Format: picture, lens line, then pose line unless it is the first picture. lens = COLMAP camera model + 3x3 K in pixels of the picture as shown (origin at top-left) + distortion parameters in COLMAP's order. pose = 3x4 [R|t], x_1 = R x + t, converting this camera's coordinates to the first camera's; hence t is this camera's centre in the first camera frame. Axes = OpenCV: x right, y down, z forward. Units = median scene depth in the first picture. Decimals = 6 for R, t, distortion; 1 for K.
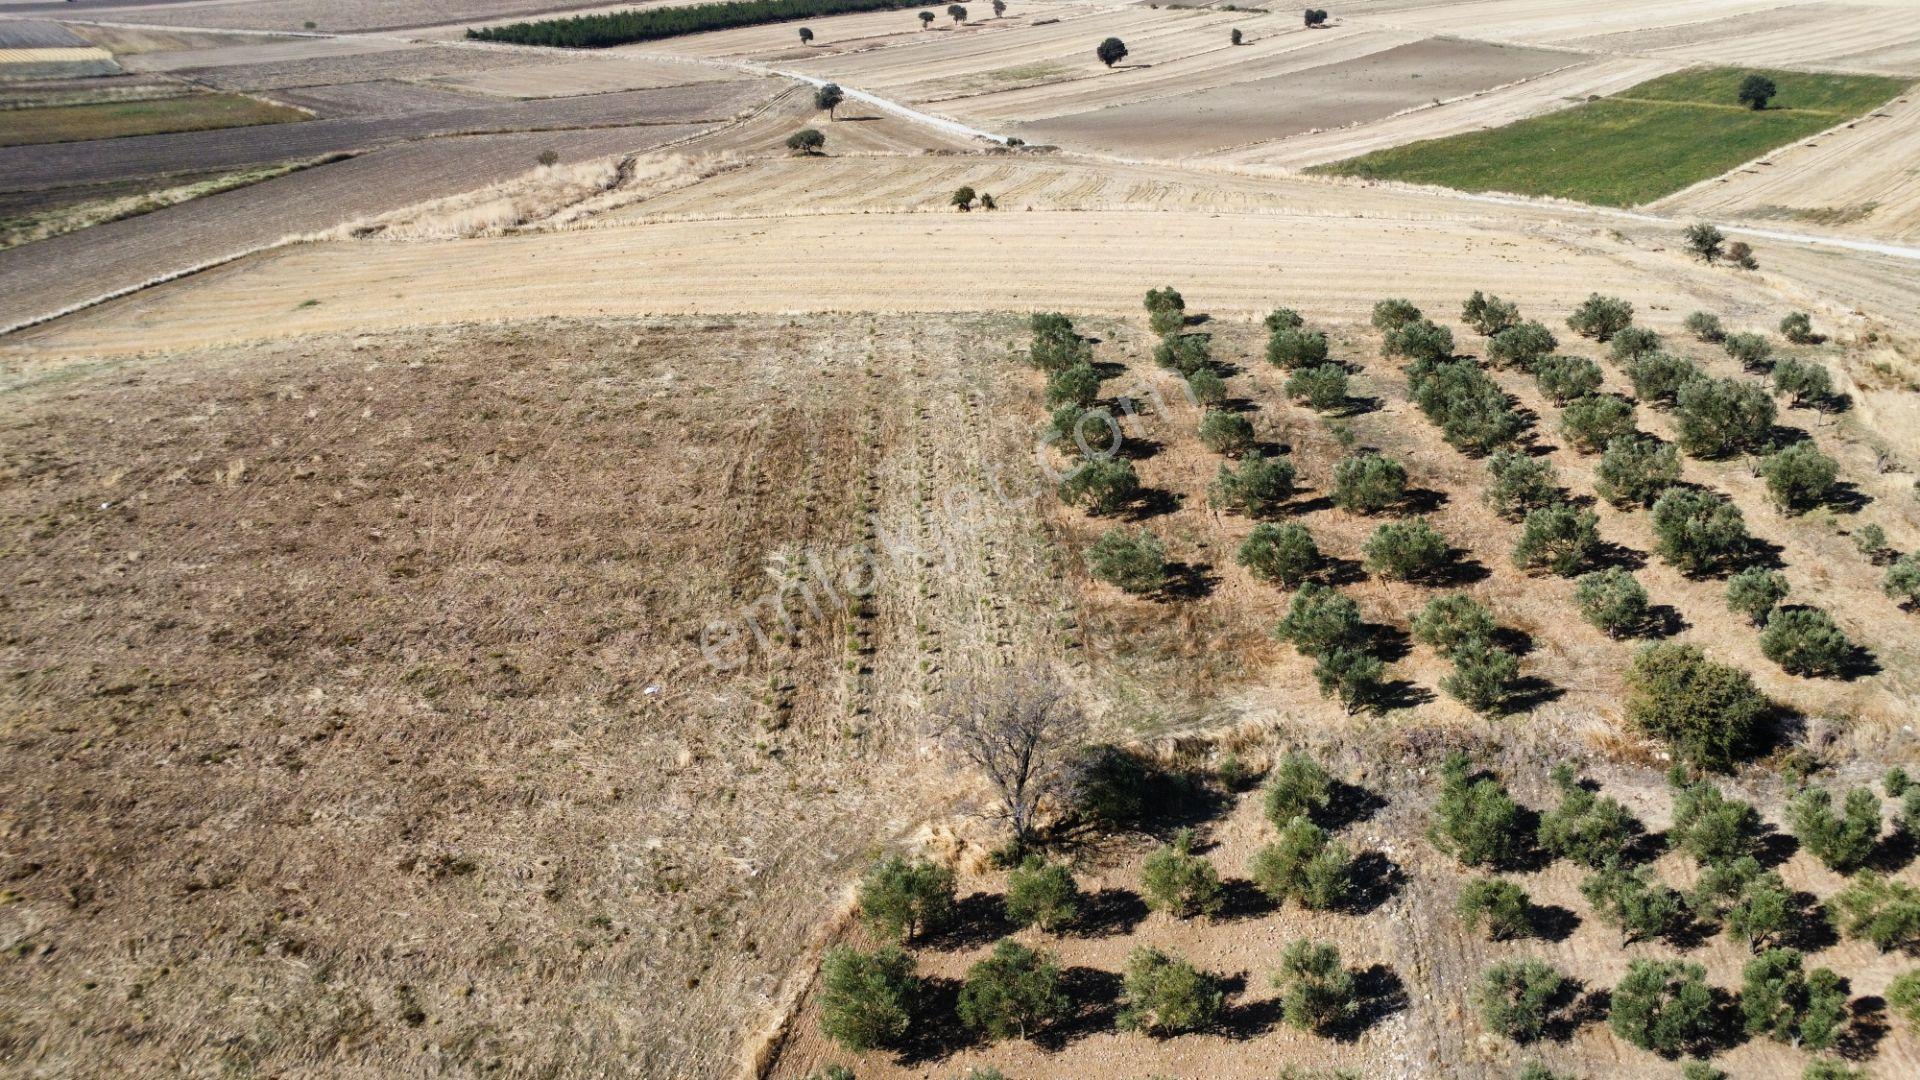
lens RADIAL K [[1394.0, 0, 957.4], [0, 1394.0, 536.1], [0, 0, 1]] dist [-0.019260, -0.019368]
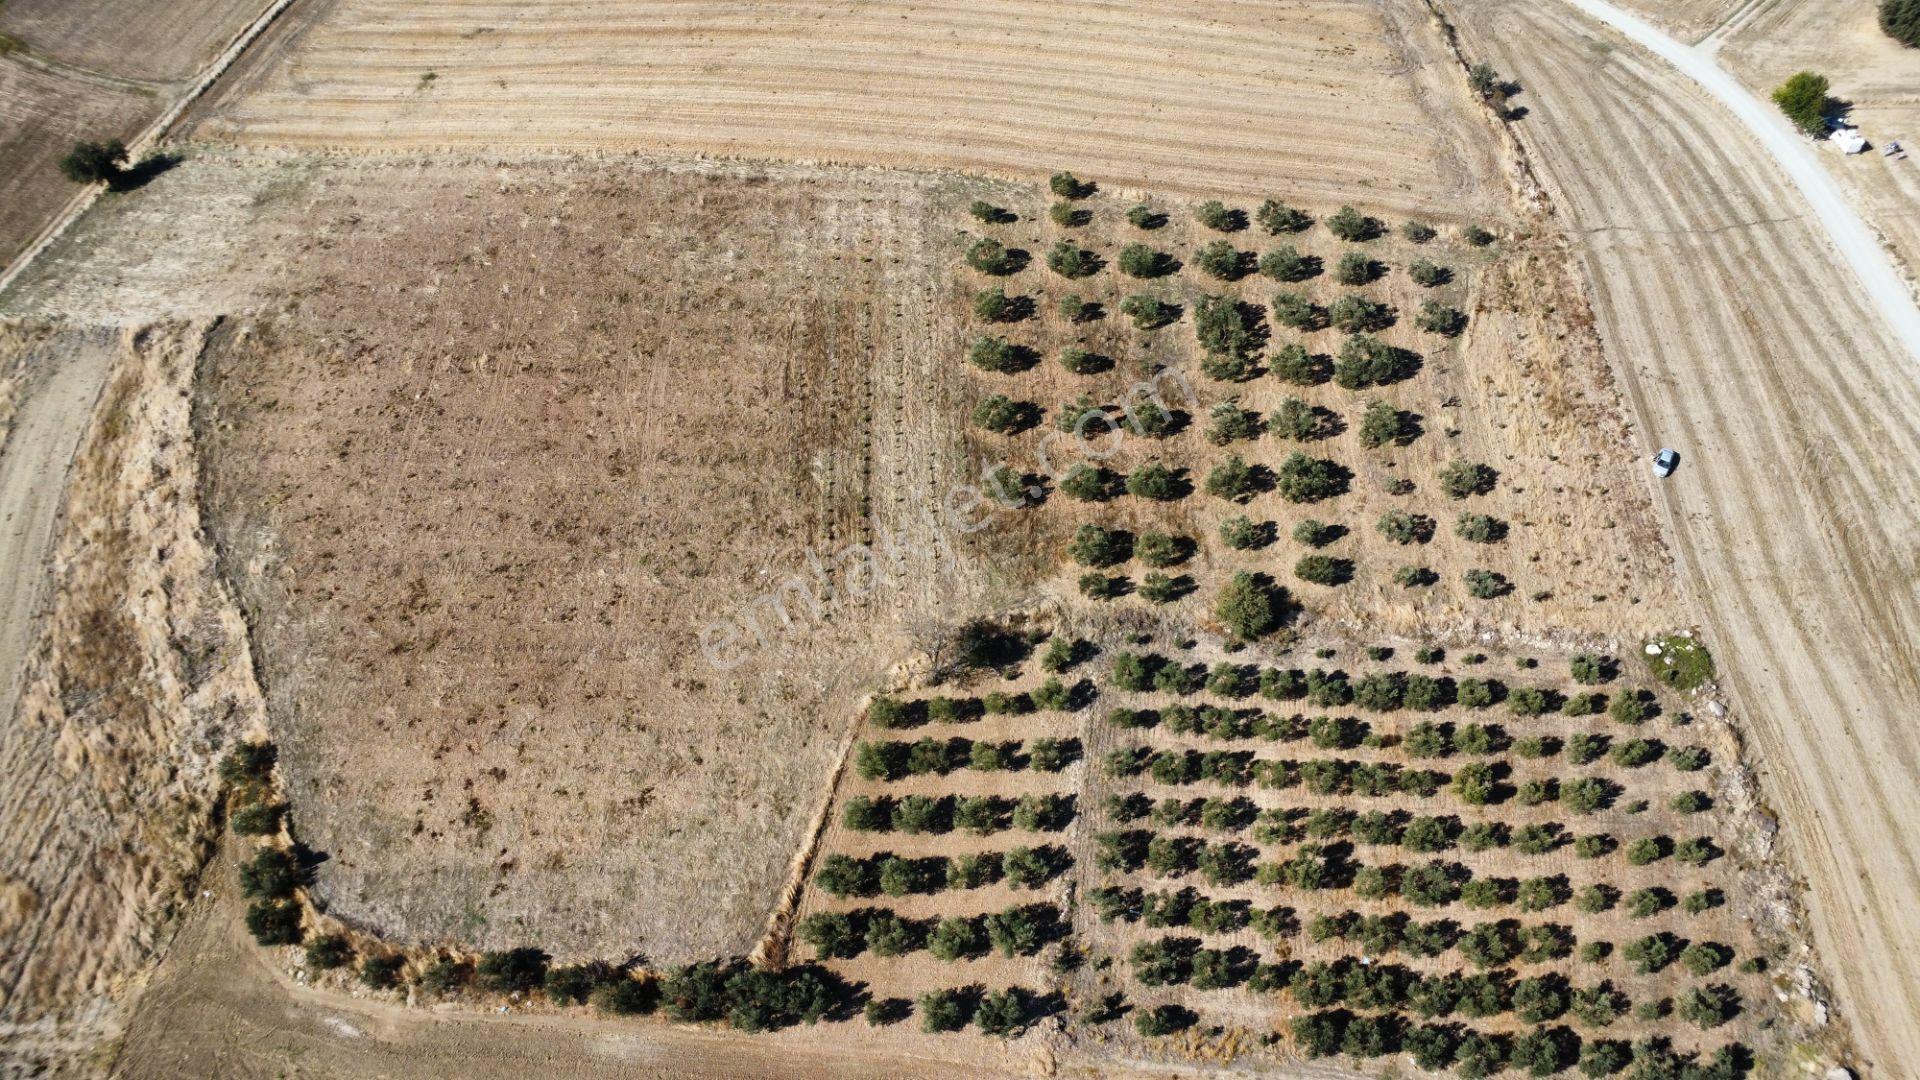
lens RADIAL K [[1394.0, 0, 957.4], [0, 1394.0, 536.1], [0, 0, 1]] dist [-0.019260, -0.019368]
pose [[0.999952, 0.006707, 0.007114, 0.053286], [-0.009235, 0.886880, 0.461907, -0.920823], [-0.003212, -0.461950, 0.886900, -0.835602]]
